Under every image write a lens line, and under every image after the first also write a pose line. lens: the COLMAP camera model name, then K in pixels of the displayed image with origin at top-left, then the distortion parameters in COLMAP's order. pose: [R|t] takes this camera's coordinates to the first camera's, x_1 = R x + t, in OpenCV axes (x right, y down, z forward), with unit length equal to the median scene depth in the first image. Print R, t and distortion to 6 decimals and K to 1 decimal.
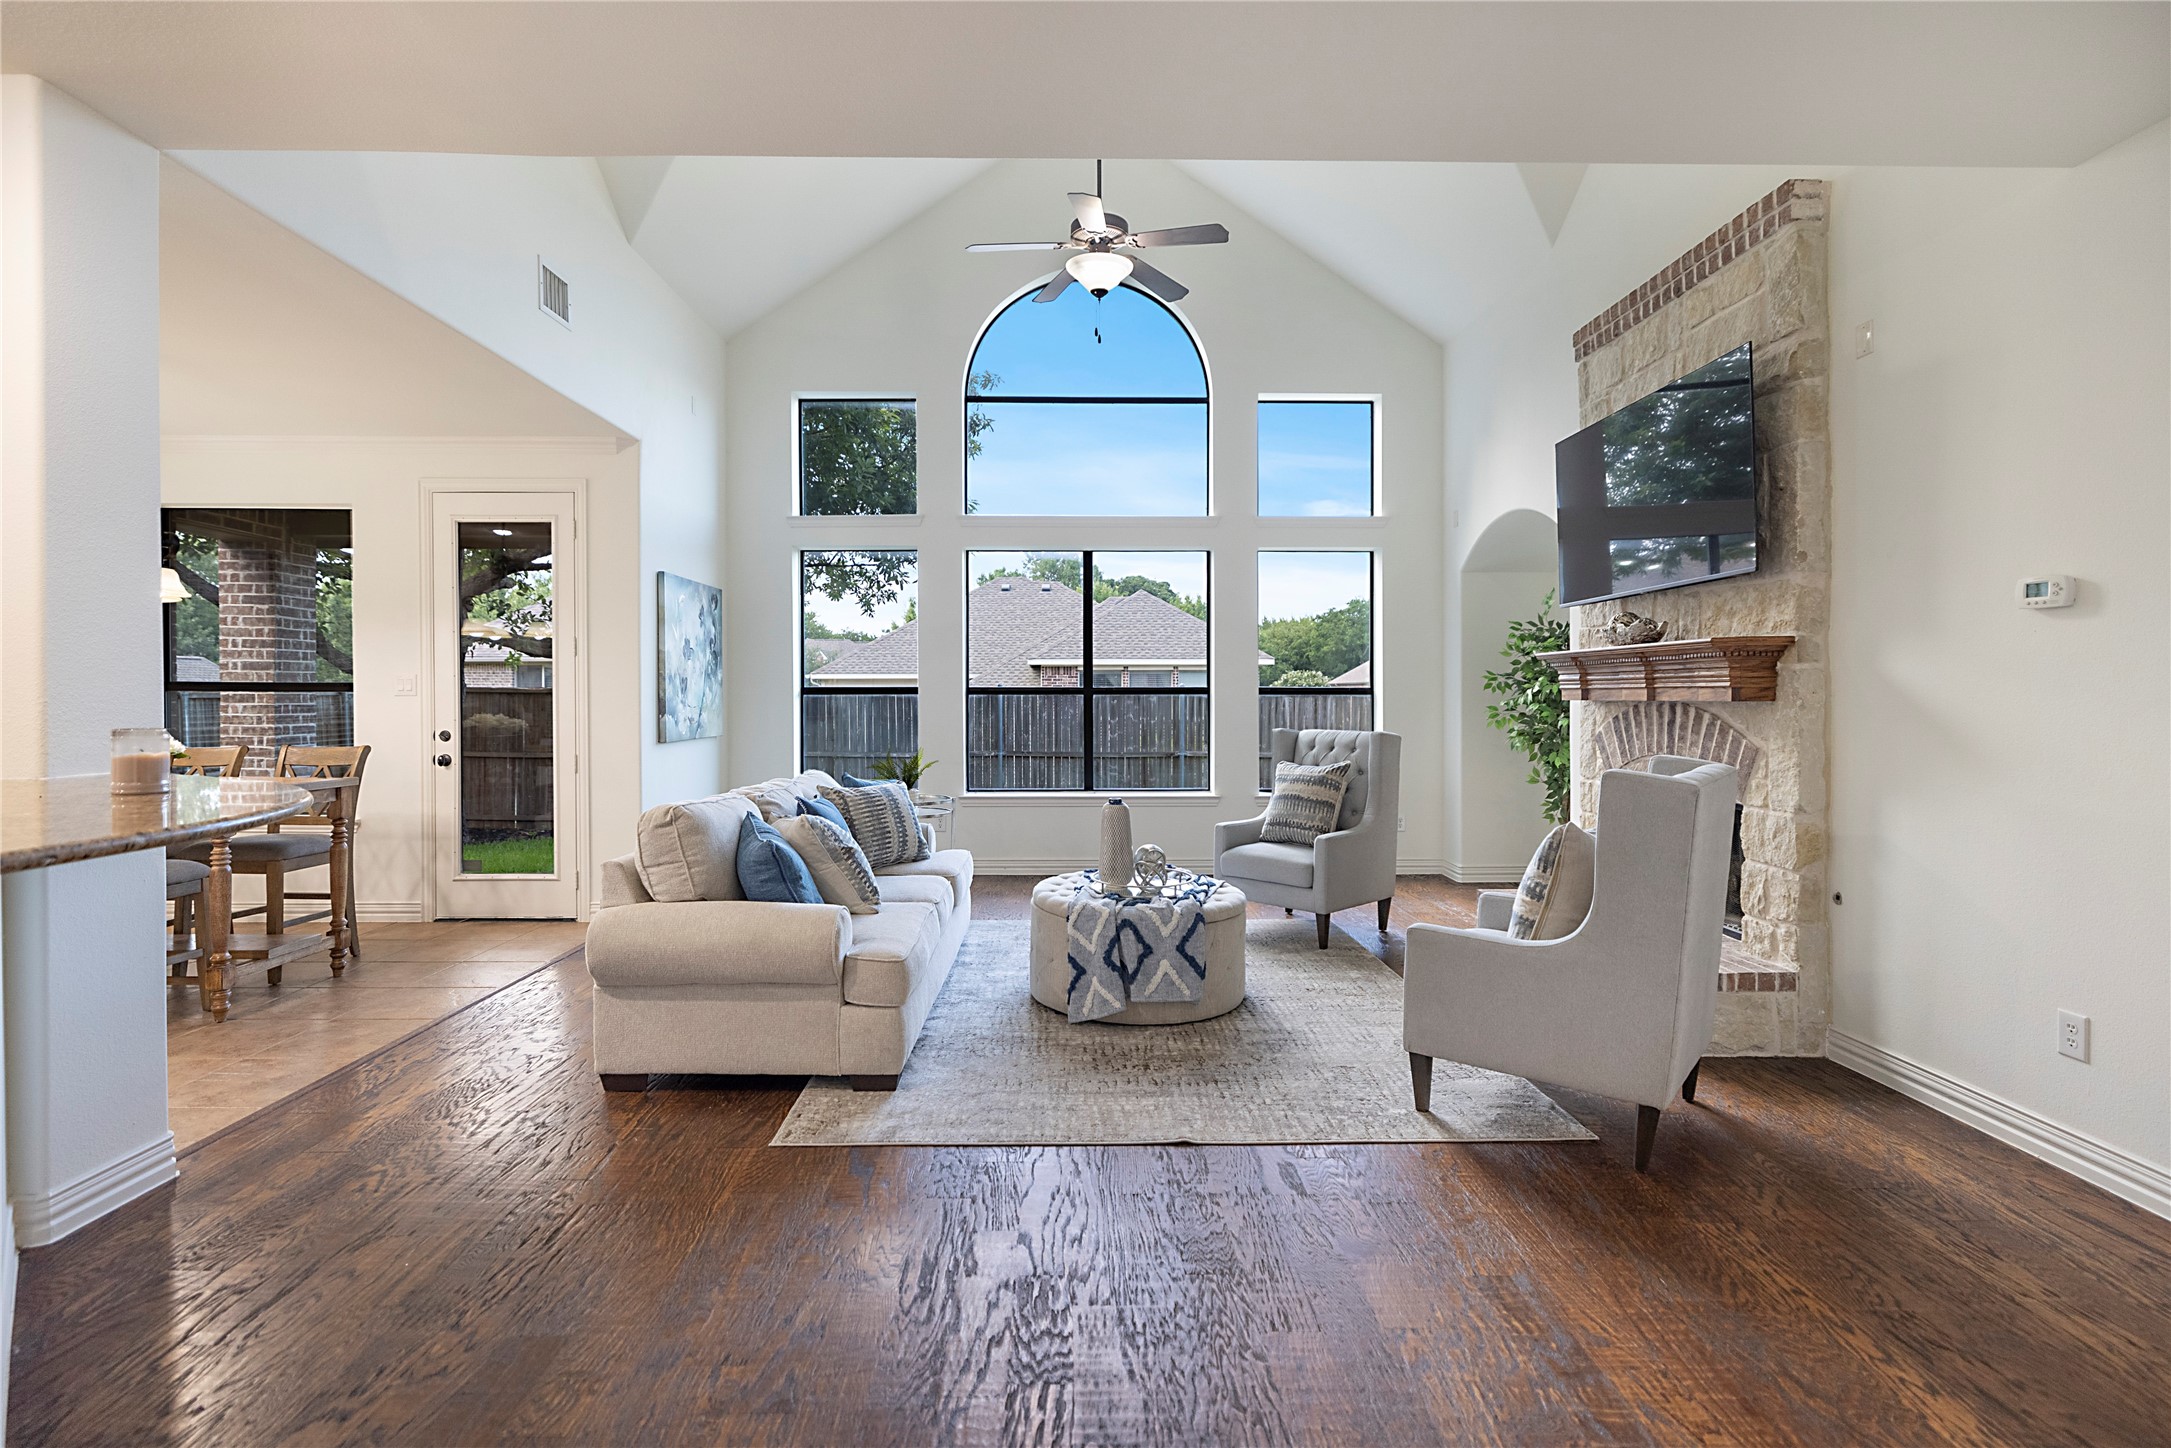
lens RADIAL K [[994.4, 0, 1072.3], [0, 994.4, 700.3], [0, 0, 1]] dist [-0.003891, 0.000999]
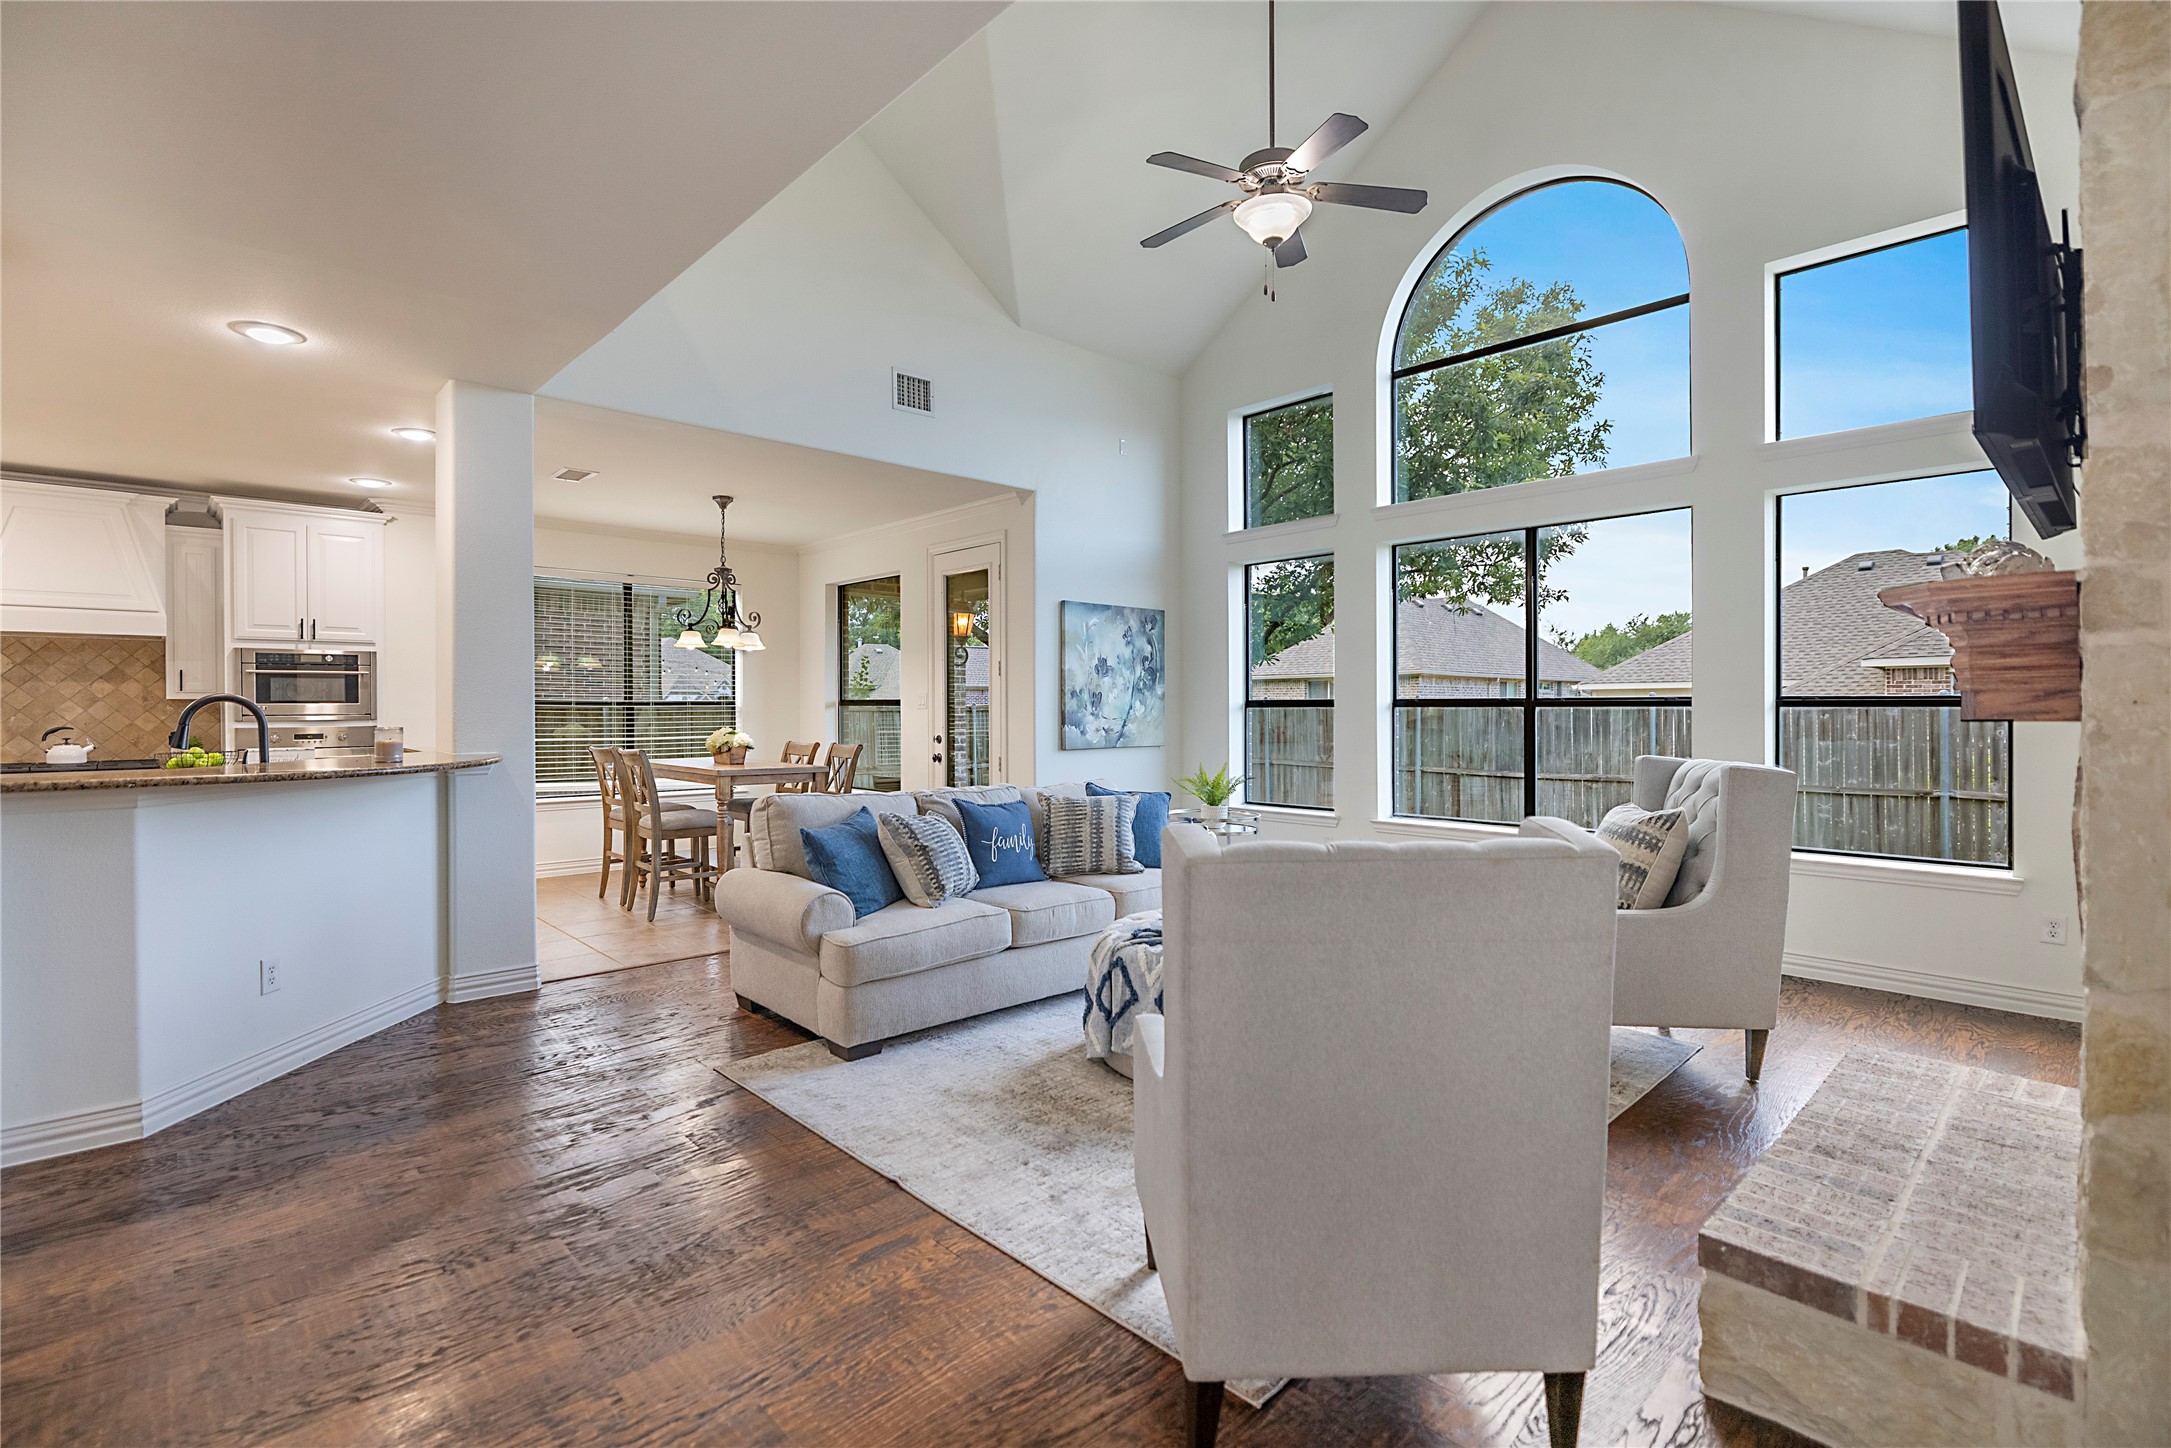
lens RADIAL K [[994.4, 0, 1079.5], [0, 994.4, 708.4], [0, 0, 1]] dist [-0.003891, 0.000999]
pose [[0.676960, 0.000232, -0.736020, 0.468585], [-0.003135, 0.999992, -0.002568, -0.002096], [0.736013, 0.004046, 0.676955, 0.245675]]
